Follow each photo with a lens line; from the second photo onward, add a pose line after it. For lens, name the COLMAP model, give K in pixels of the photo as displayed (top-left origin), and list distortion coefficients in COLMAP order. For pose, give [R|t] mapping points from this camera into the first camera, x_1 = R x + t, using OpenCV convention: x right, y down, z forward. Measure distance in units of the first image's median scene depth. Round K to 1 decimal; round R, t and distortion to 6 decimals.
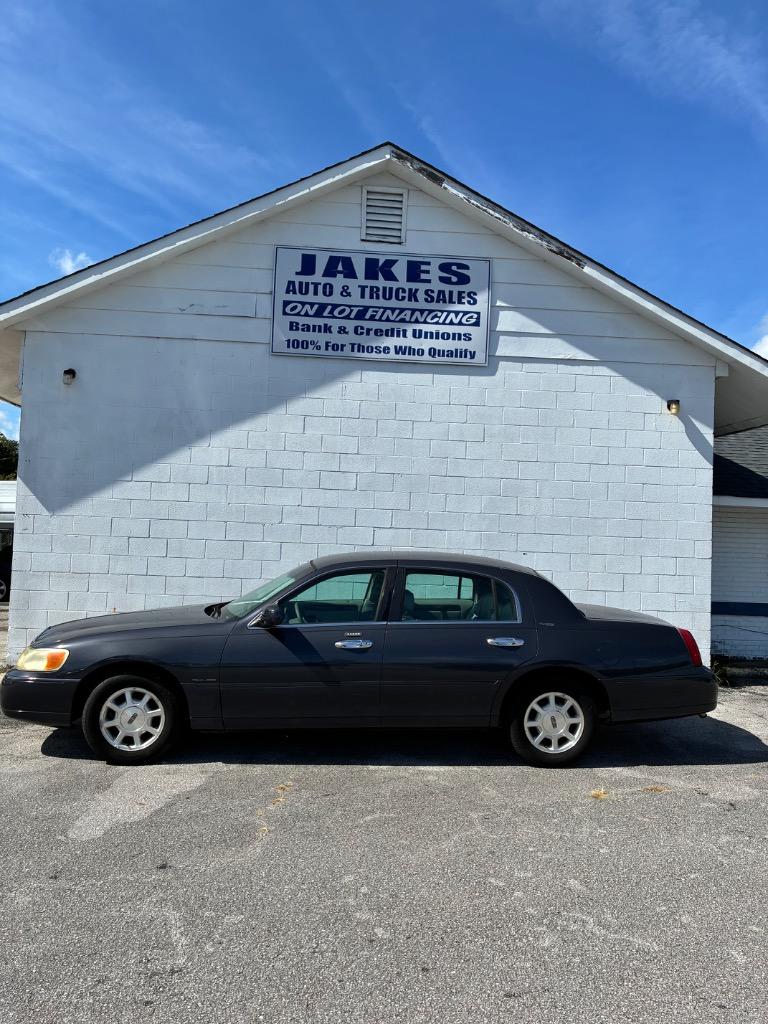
lens RADIAL K [[766.6, 0, 384.0], [0, 766.6, 512.0], [0, 0, 1]] dist [0.078998, -0.105971]
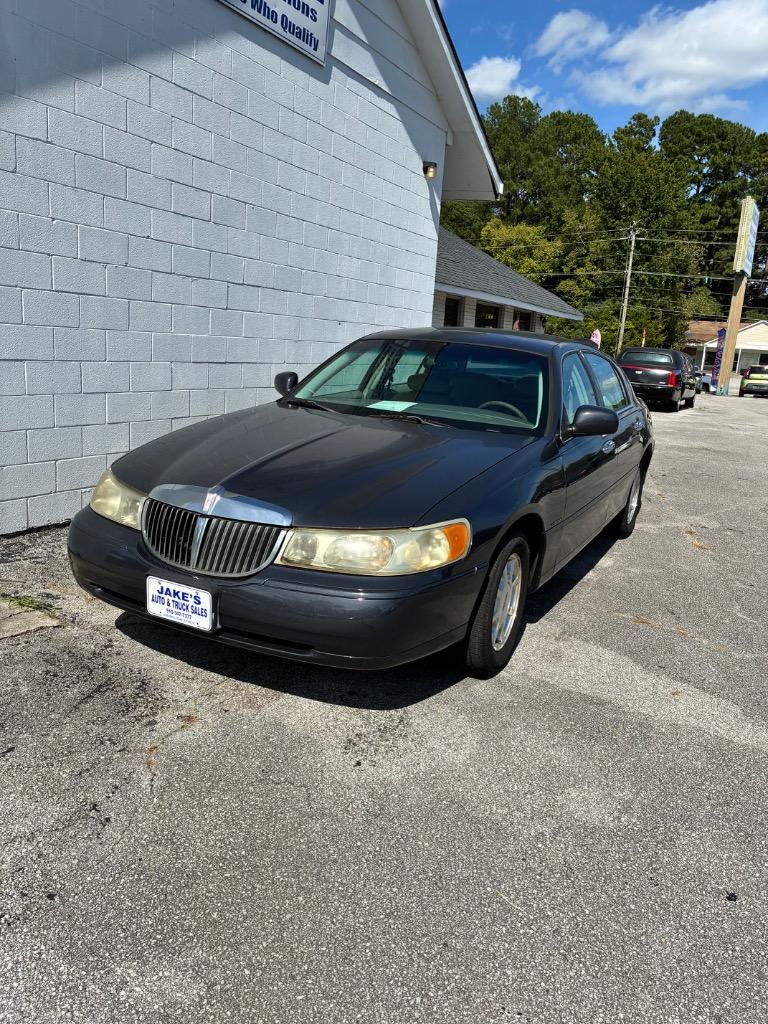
lens RADIAL K [[766.6, 0, 384.0], [0, 766.6, 512.0], [0, 0, 1]] dist [0.078998, -0.105971]
pose [[0.525335, -0.190875, 0.829211, -0.559294], [-0.080959, 0.958882, 0.272013, 0.017584], [-0.847036, -0.210030, 0.488281, 0.491378]]
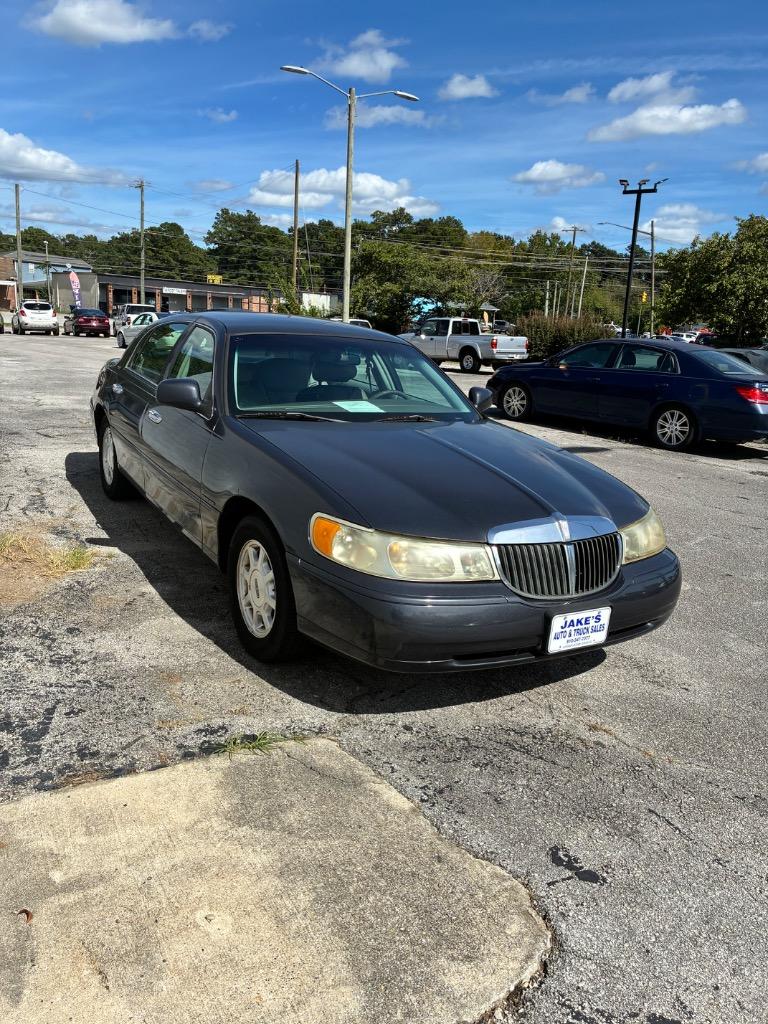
lens RADIAL K [[766.6, 0, 384.0], [0, 766.6, 512.0], [0, 0, 1]] dist [0.078998, -0.105971]
pose [[-0.464761, -0.278428, 0.840521, -0.573587], [-0.129383, 0.960439, 0.246611, 0.028437], [-0.875932, 0.005866, -0.482398, 0.978097]]
